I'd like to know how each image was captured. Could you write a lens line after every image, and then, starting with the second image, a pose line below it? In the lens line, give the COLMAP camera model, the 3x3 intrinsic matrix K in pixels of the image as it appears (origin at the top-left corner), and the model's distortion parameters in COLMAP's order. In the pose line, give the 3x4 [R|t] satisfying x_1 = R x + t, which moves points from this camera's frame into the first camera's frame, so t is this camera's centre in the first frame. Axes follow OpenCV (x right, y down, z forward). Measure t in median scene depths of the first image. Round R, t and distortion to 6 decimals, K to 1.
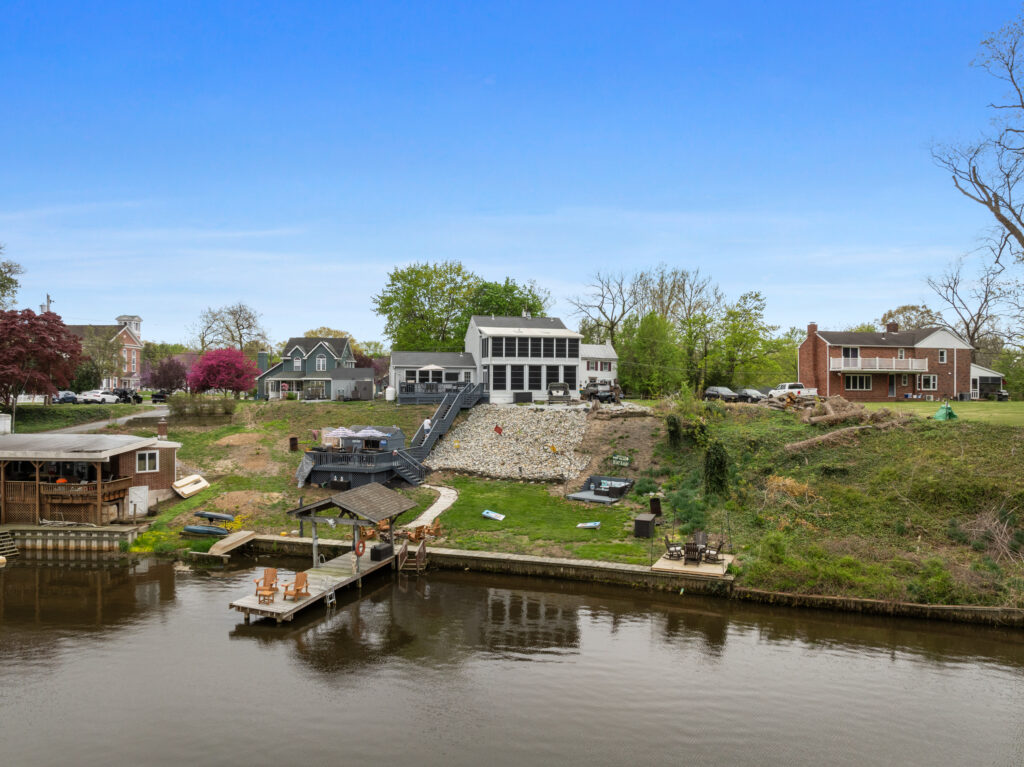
lens RADIAL K [[720.6, 0, 512.0], [0, 720.6, 383.5], [0, 0, 1]] dist [-0.035449, 0.001023]
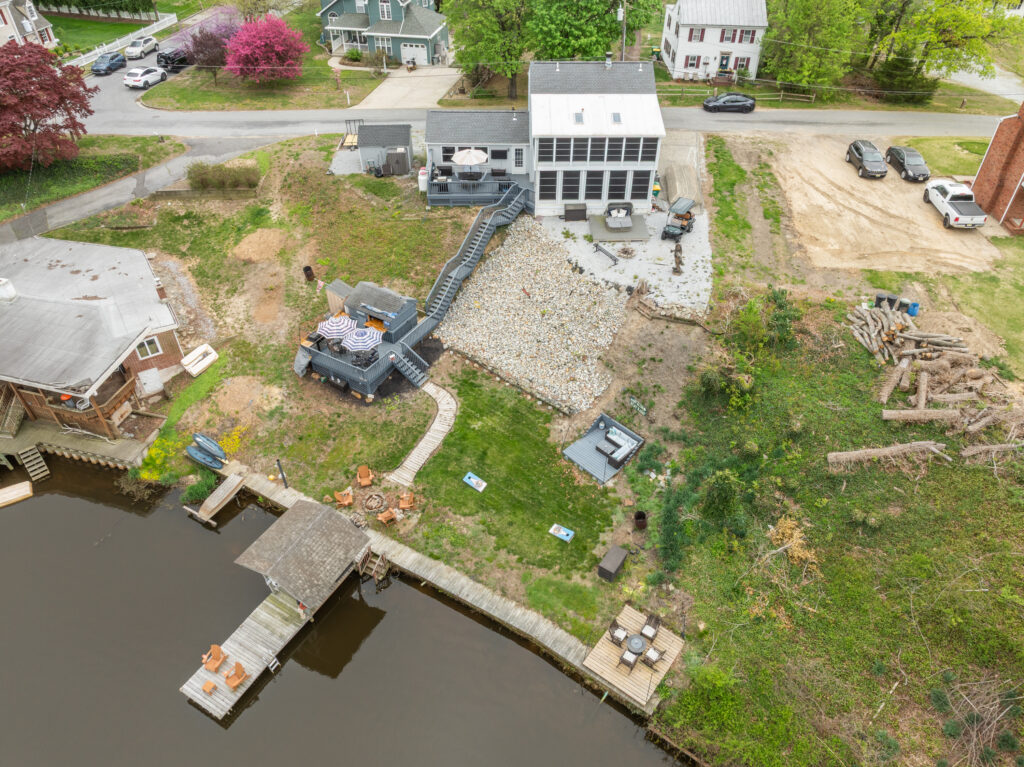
lens RADIAL K [[719.9, 0, 511.1], [0, 719.9, 385.9], [0, 0, 1]] dist [-0.032498, 0.021039]
pose [[0.973393, 0.146588, -0.176122, 0.146788], [0.006540, 0.750522, 0.660814, -0.467189], [0.229051, -0.644383, 0.729593, 0.340963]]
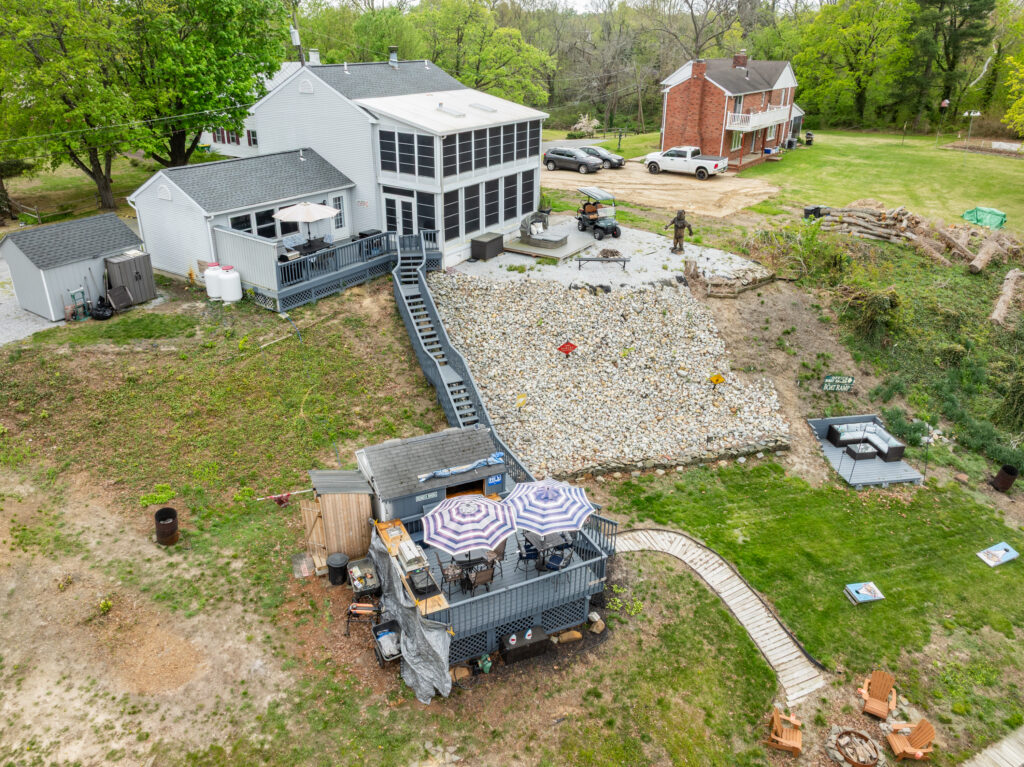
lens RADIAL K [[755.0, 0, 511.4], [0, 755.0, 367.0], [0, 0, 1]] dist [-0.024077, 0.007488]
pose [[0.728348, -0.279052, 0.625811, -0.446394], [-0.009664, 0.909042, 0.416593, -0.170755], [-0.685139, -0.309473, 0.659402, 0.743580]]
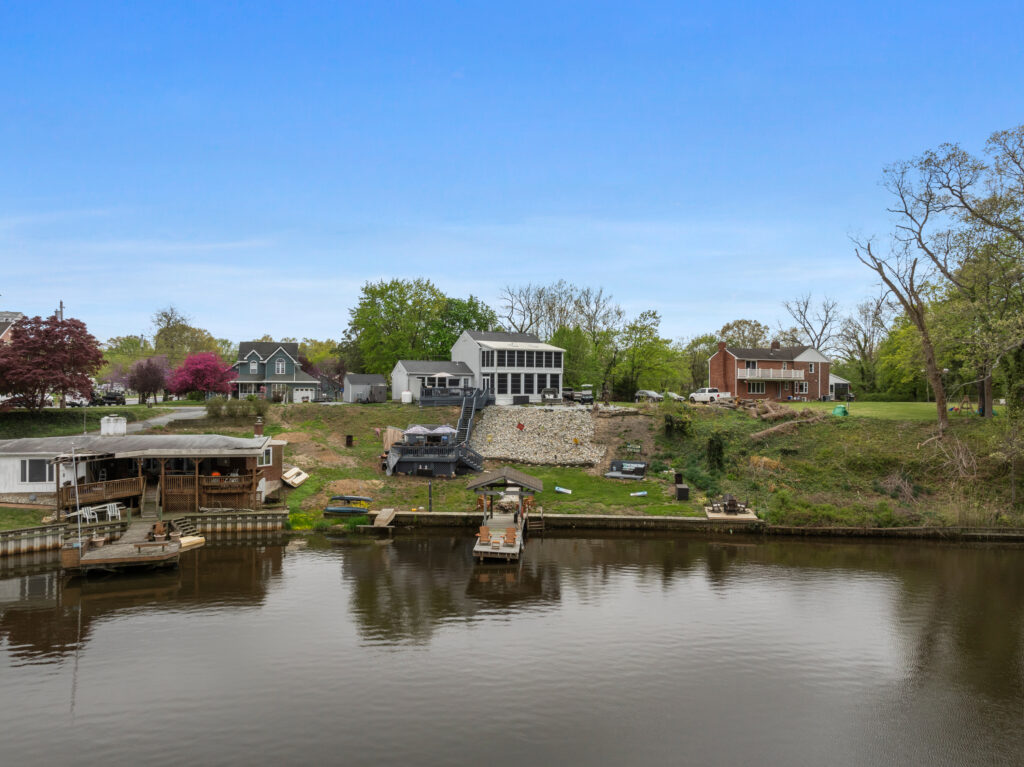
lens RADIAL K [[720.6, 0, 512.0], [0, 720.6, 383.5], [0, 0, 1]] dist [-0.035449, 0.001023]
pose [[0.968753, 0.002957, 0.248011, -0.384372], [-0.003528, 0.999992, 0.001857, -0.013836], [-0.248003, -0.002674, 0.968755, -0.225073]]
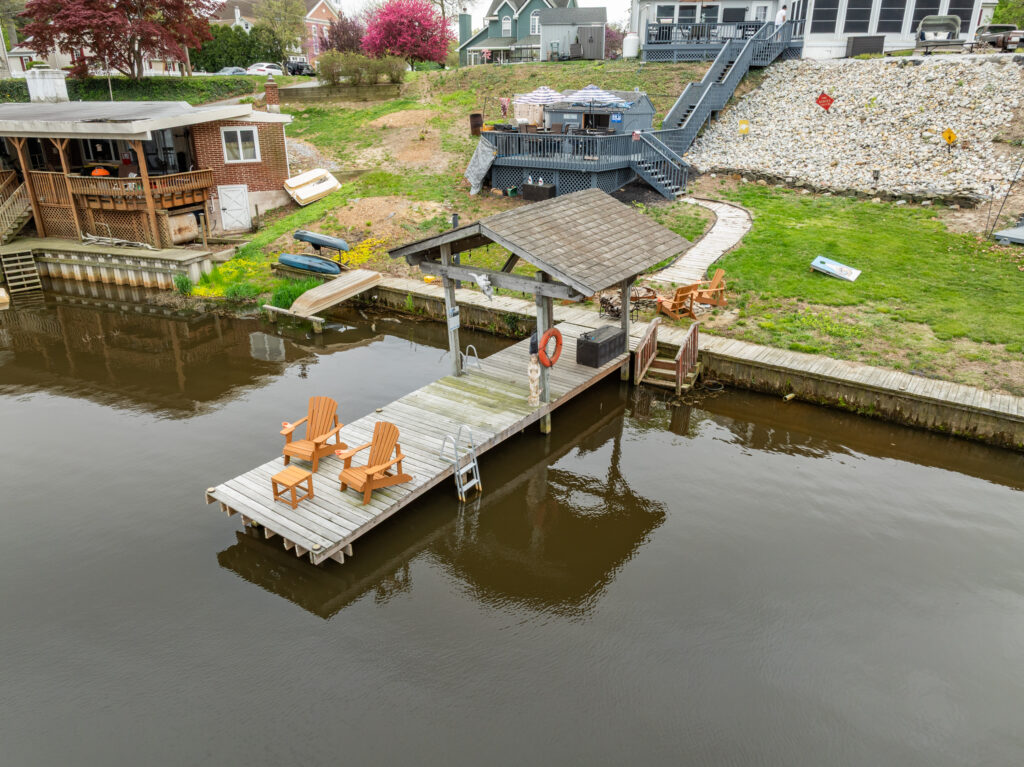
lens RADIAL K [[719.9, 0, 511.1], [0, 719.9, 385.9], [0, 0, 1]] dist [-0.032498, 0.021039]
pose [[0.951198, 0.113926, -0.286781, -0.074033], [0.006490, 0.921762, 0.387703, 0.058582], [0.308513, -0.370643, 0.876038, 0.415138]]
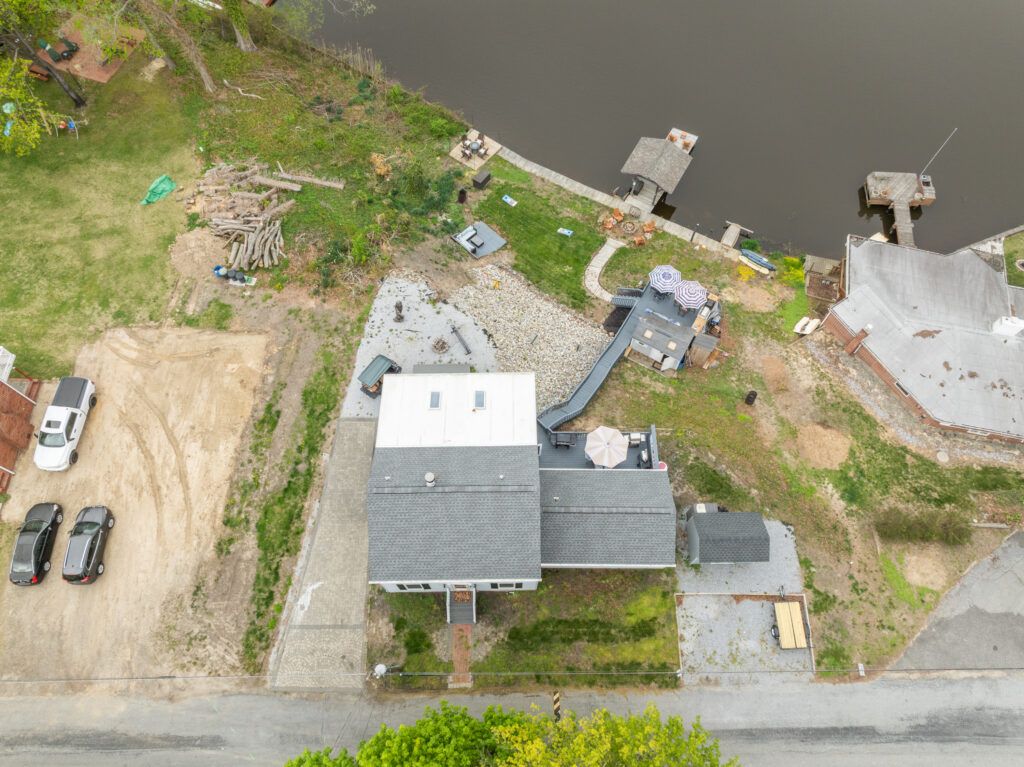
lens RADIAL K [[719.9, 0, 511.1], [0, 719.9, 385.9], [0, 0, 1]] dist [-0.032498, 0.021039]
pose [[-0.975466, -0.201973, 0.087598, -0.093408], [-0.007071, 0.426439, 0.904489, -0.851590], [-0.220037, 0.881679, -0.417404, 1.634145]]
